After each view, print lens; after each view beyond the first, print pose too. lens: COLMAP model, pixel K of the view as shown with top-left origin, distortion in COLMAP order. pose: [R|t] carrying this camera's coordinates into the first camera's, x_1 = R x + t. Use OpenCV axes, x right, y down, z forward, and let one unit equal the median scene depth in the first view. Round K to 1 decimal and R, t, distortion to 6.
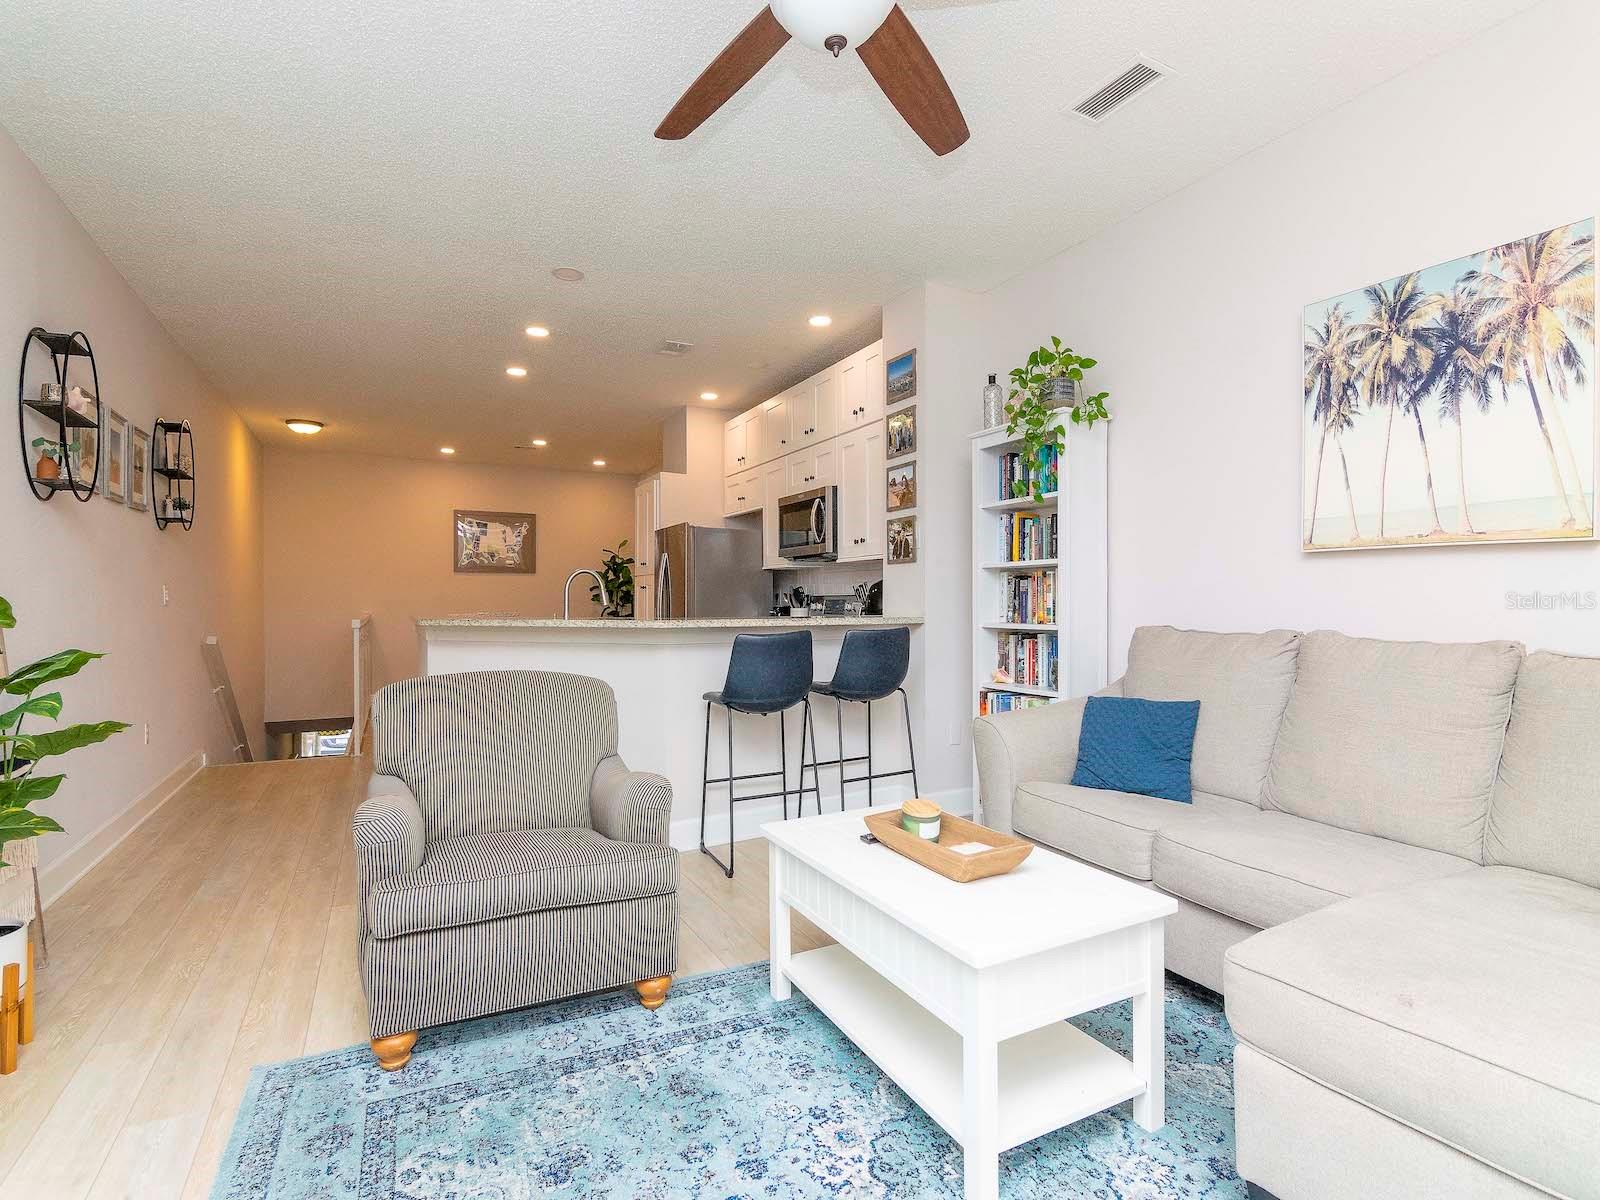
lens RADIAL K [[785.0, 0, 794.6], [0, 785.0, 599.8], [0, 0, 1]] dist [-0.005452, -0.004763]
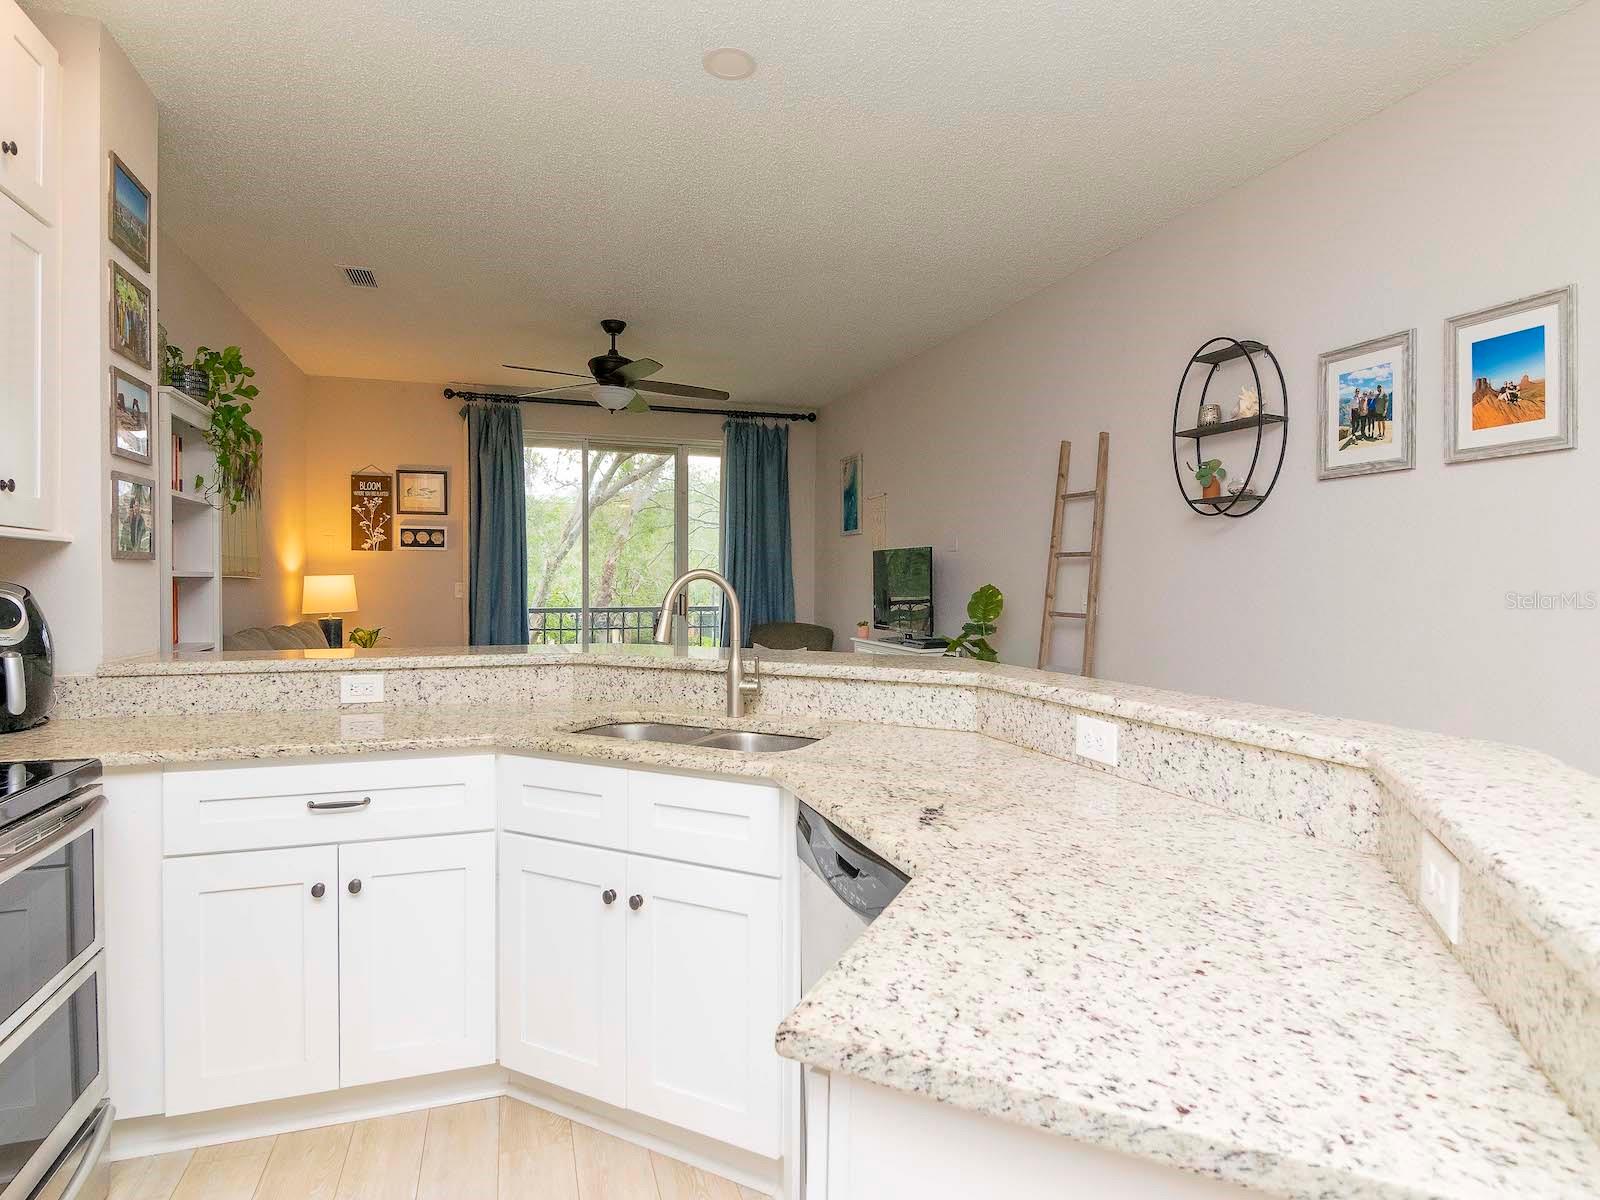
lens RADIAL K [[832.5, 0, 790.5], [0, 832.5, 592.8], [0, 0, 1]] dist [-0.012292, -0.006035]
pose [[-0.988883, -0.003055, 0.148662, -0.388809], [-0.001914, 0.999968, 0.007821, -0.028297], [-0.148681, 0.007449, -0.988857, 1.464655]]
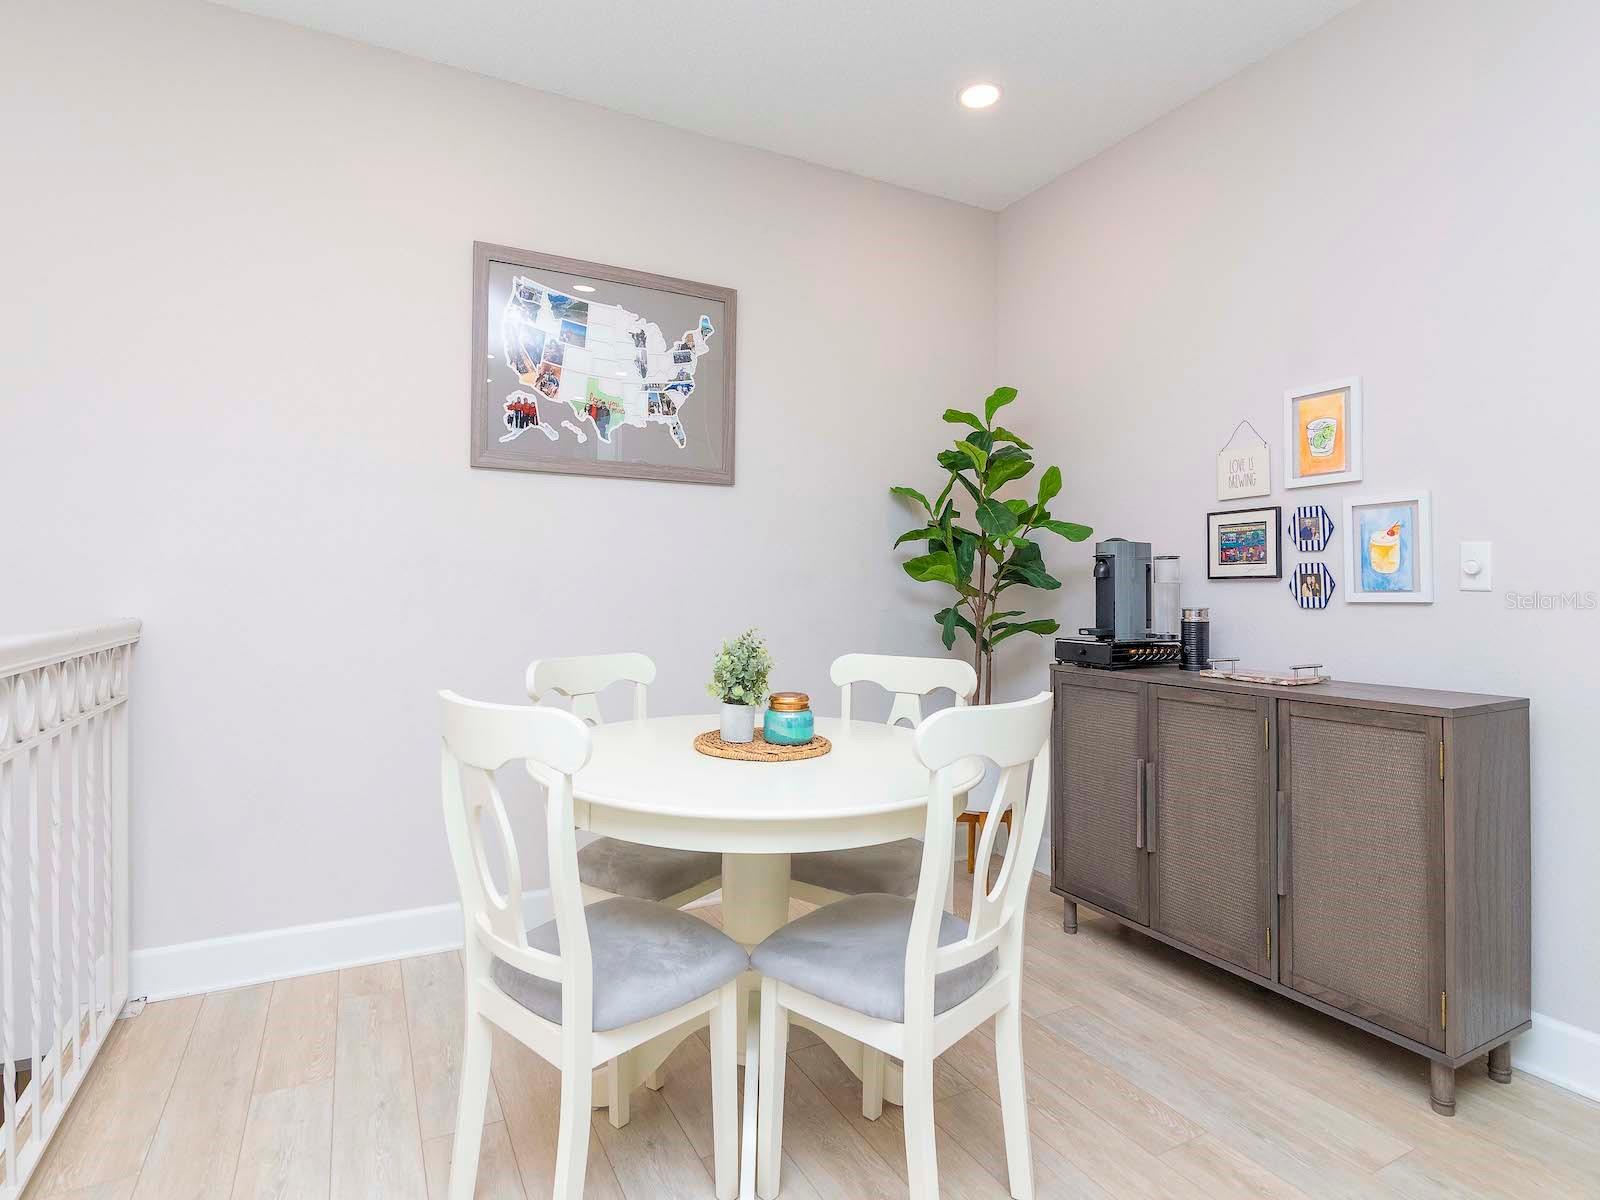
lens RADIAL K [[832.5, 0, 799.0], [0, 832.5, 590.7], [0, 0, 1]] dist [-0.012292, -0.006035]
pose [[0.999963, 0.008633, 0.000327, -0.676308], [-0.008634, 0.999957, 0.003349, 0.014064], [-0.000298, -0.003352, 0.999994, 1.496872]]
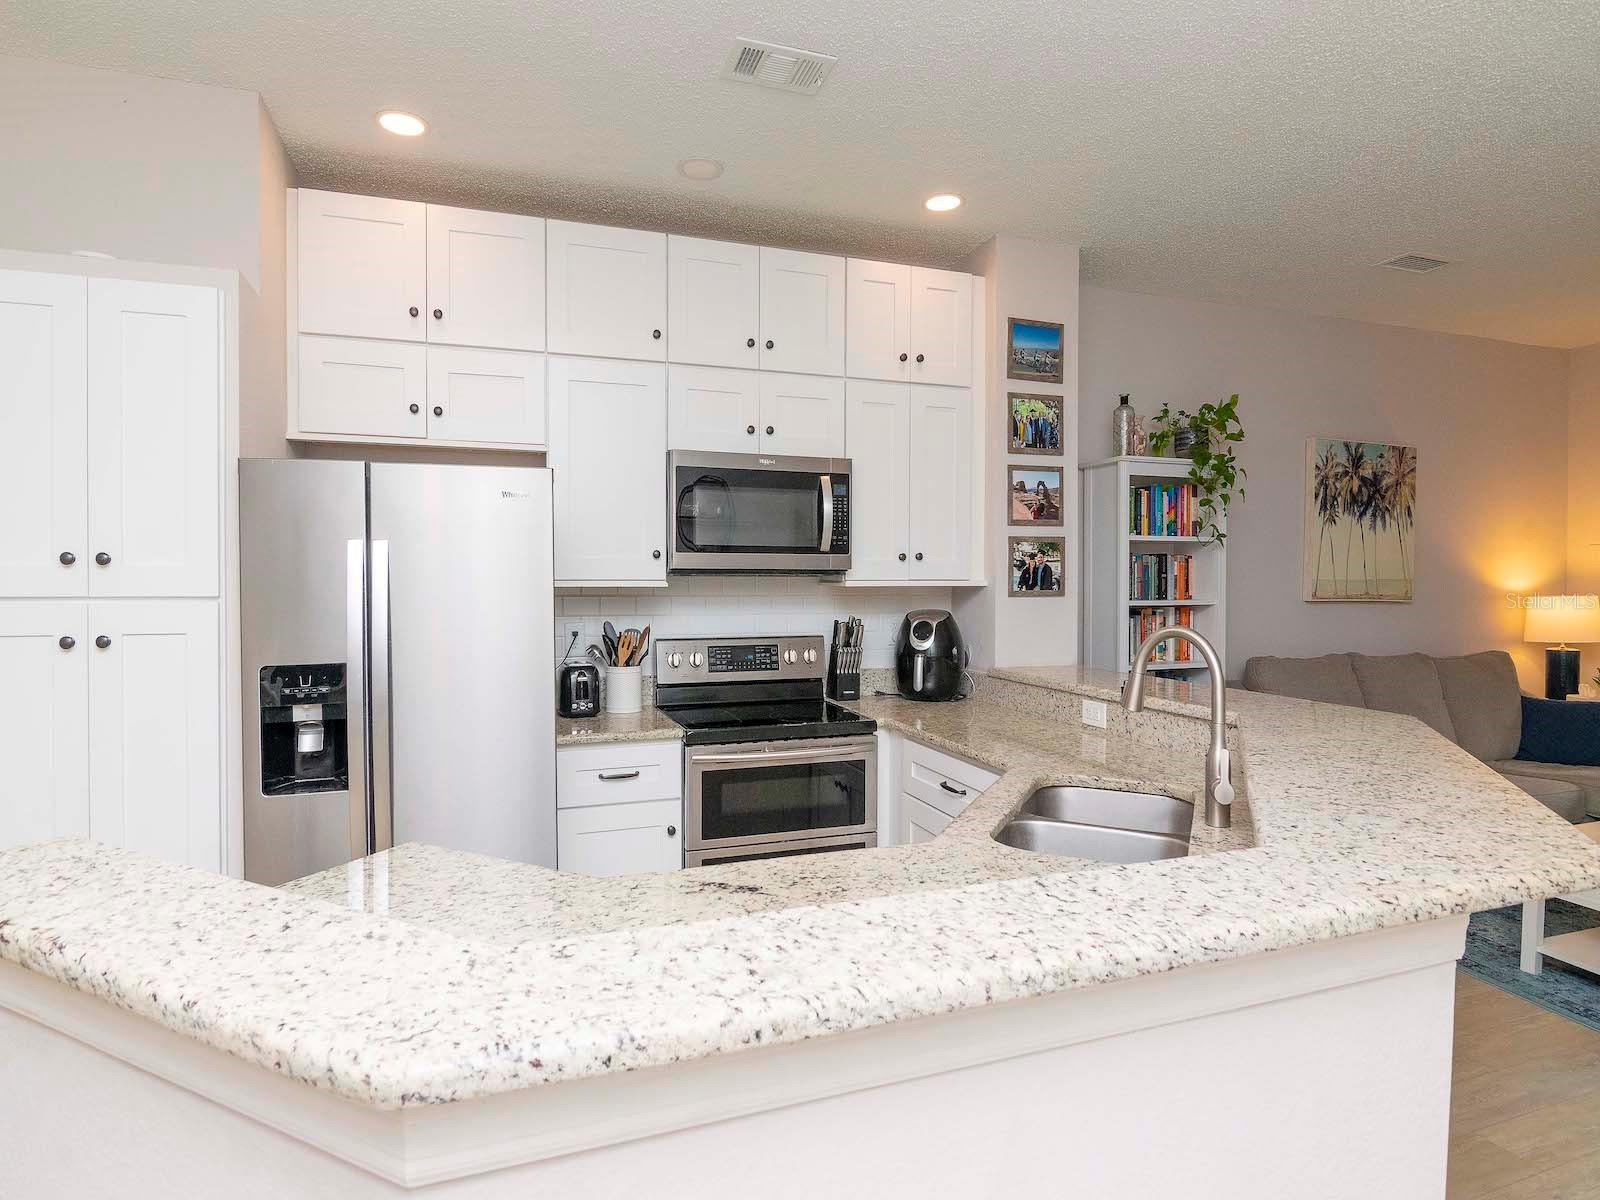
lens RADIAL K [[854.3, 0, 775.1], [0, 854.3, 589.9], [0, 0, 1]] dist [-0.010782, -0.003796]
pose [[0.157297, -0.011925, 0.987479, -0.705382], [-0.004320, 0.999909, 0.012763, -0.061261], [-0.987542, -0.006273, 0.157231, 1.097147]]
